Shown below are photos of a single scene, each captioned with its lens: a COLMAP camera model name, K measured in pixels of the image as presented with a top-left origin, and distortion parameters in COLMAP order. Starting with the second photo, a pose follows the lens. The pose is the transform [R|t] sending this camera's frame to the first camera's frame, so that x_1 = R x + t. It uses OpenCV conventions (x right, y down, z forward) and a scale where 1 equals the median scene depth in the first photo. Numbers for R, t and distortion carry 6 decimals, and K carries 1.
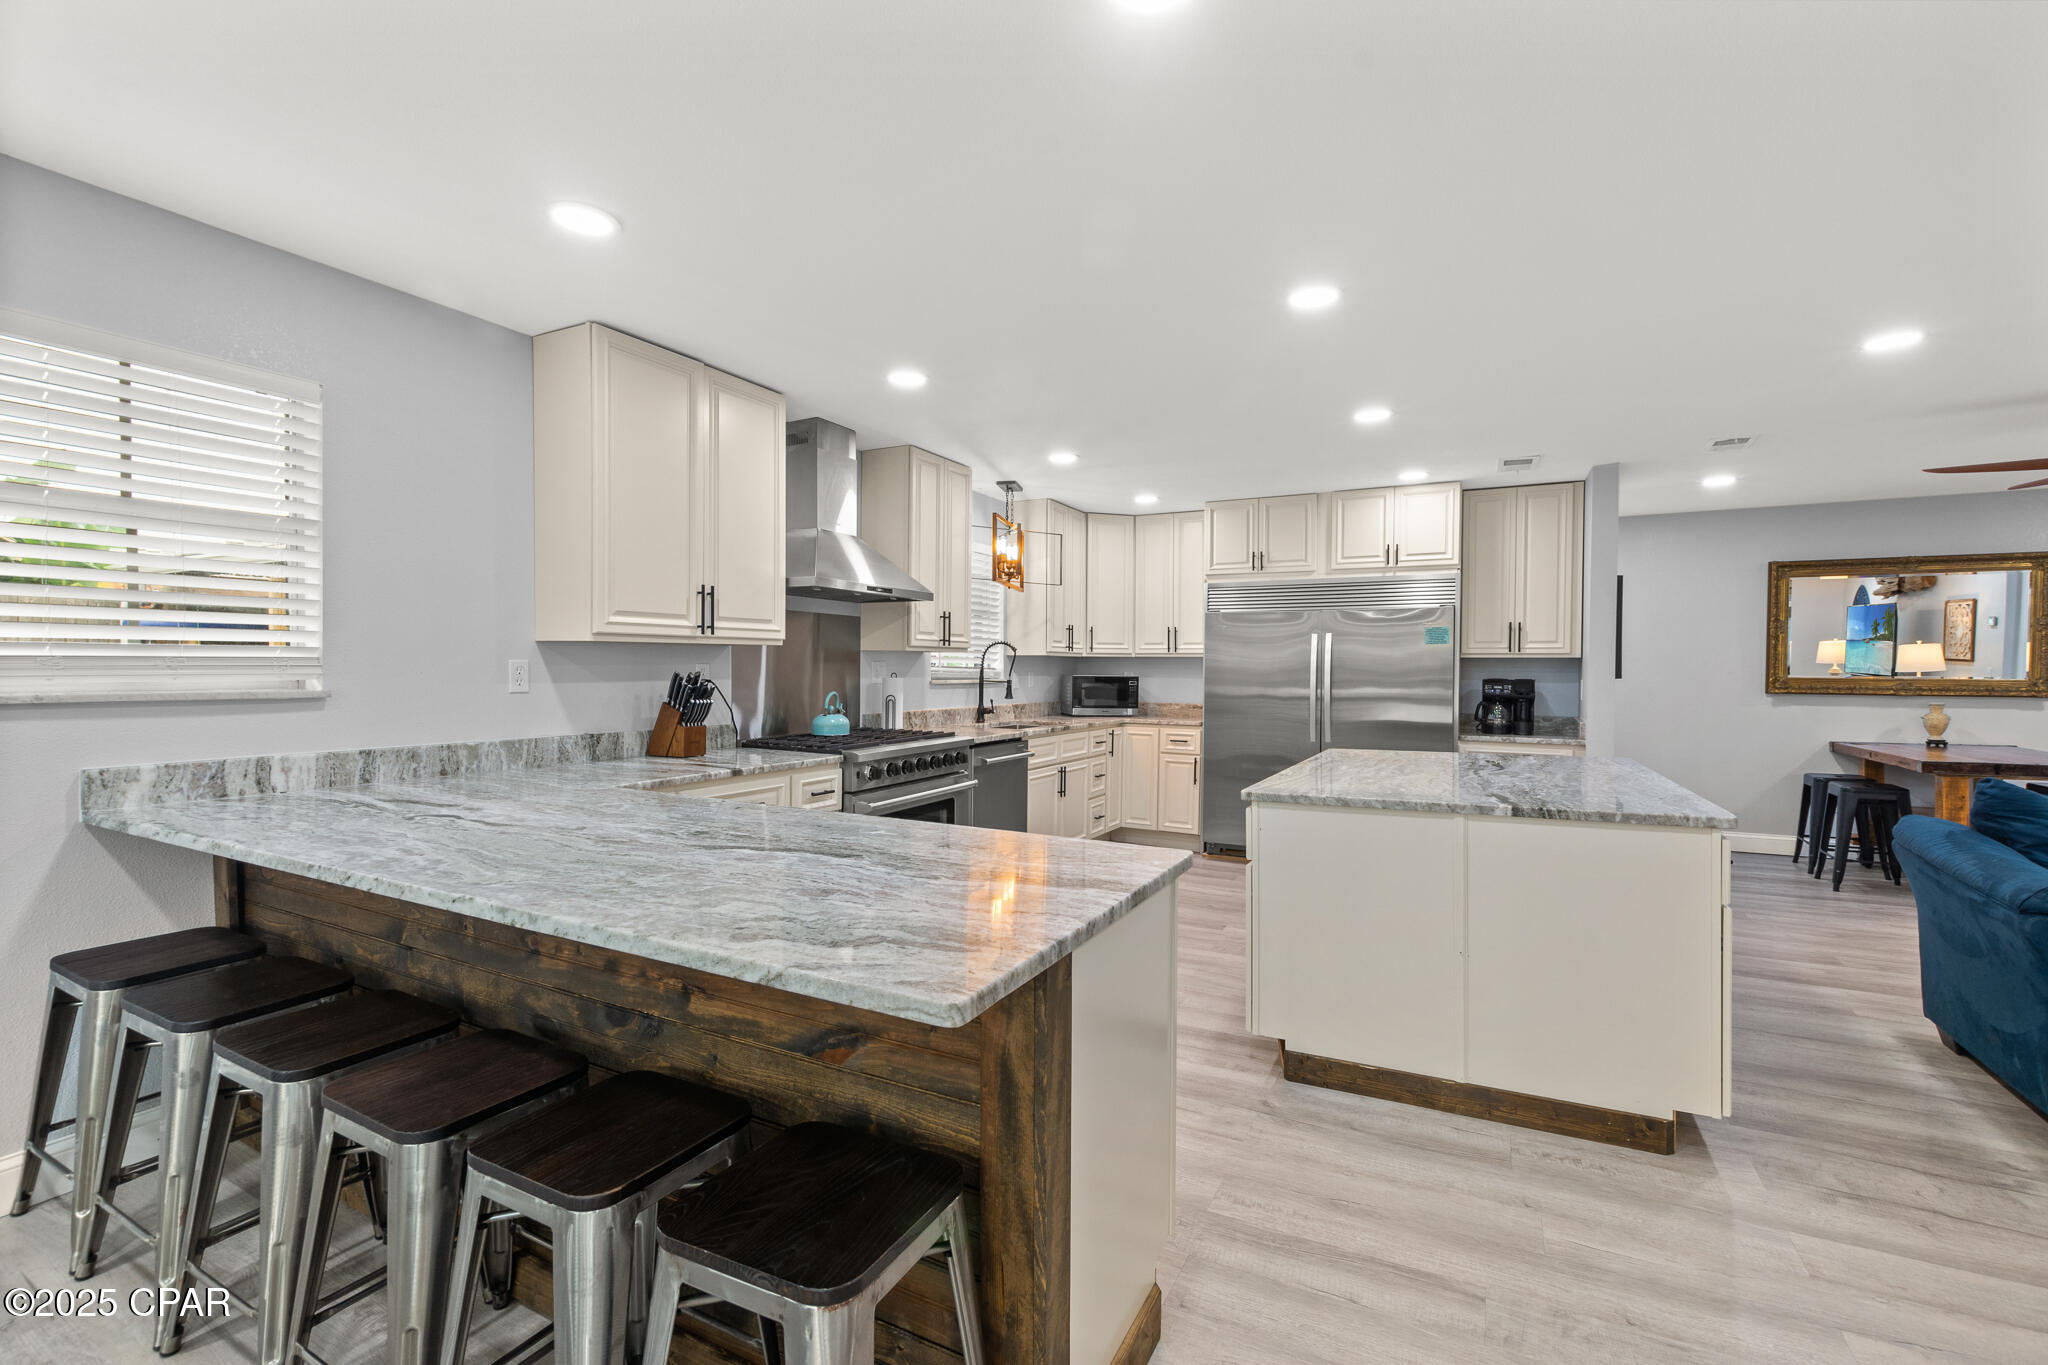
lens RADIAL K [[895.4, 0, 1038.9], [0, 895.4, 655.5], [0, 0, 1]] dist [-0.002646, -0.000449]
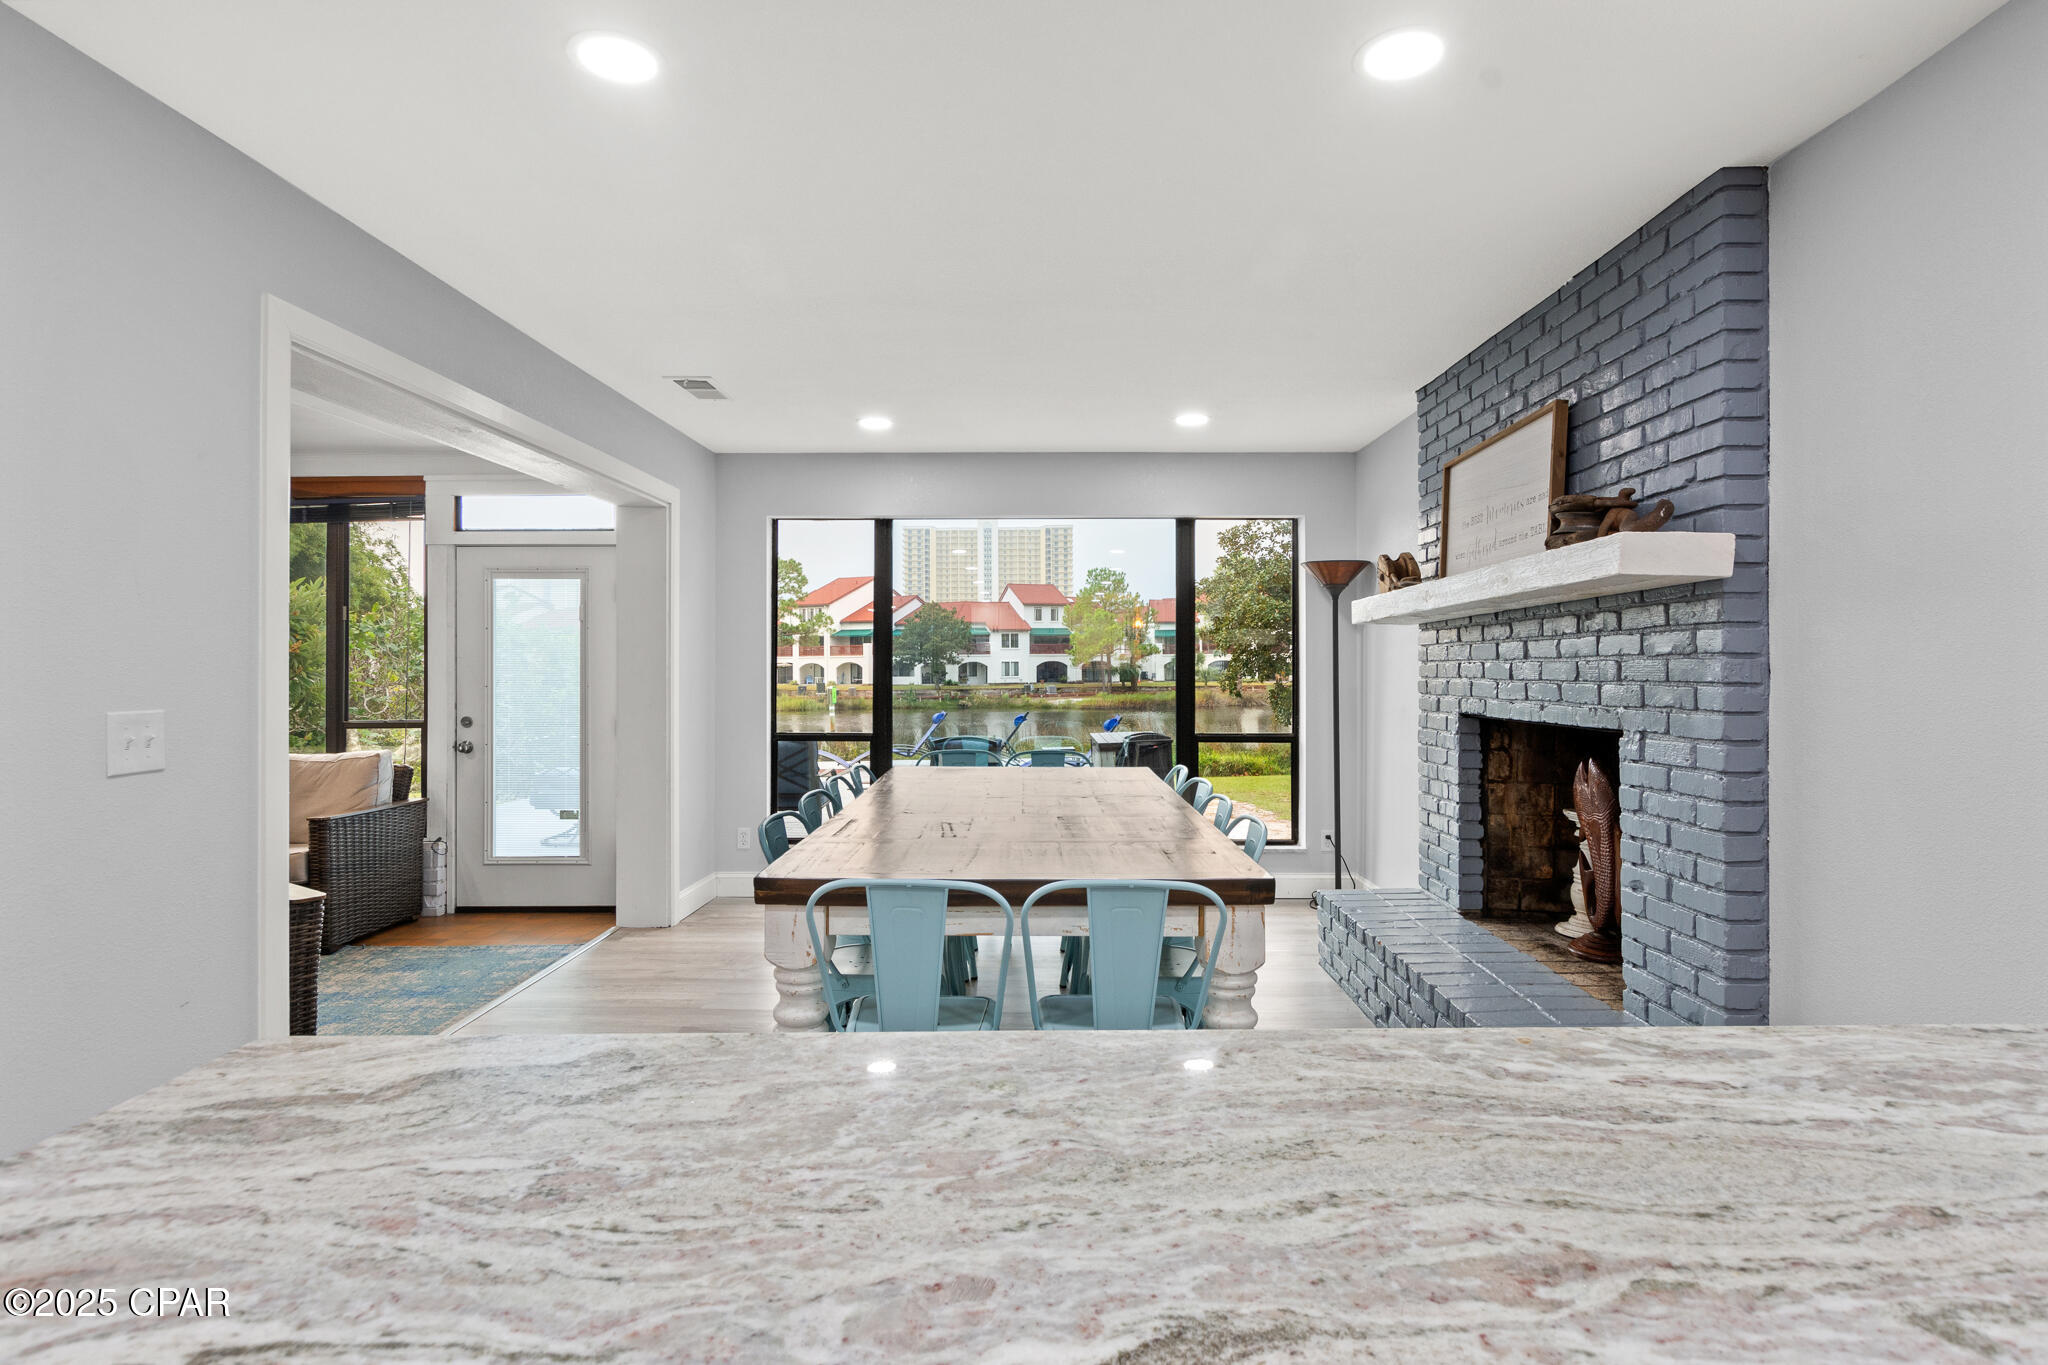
lens RADIAL K [[1007.0, 0, 1032.6], [0, 1007.0, 669.4], [0, 0, 1]] dist [0.001822, -0.000229]
pose [[-0.896006, -0.000376, -0.444042, -0.130955], [0.006119, 0.999894, -0.013192, 0.013224], [0.444000, -0.014537, -0.895909, 0.875788]]
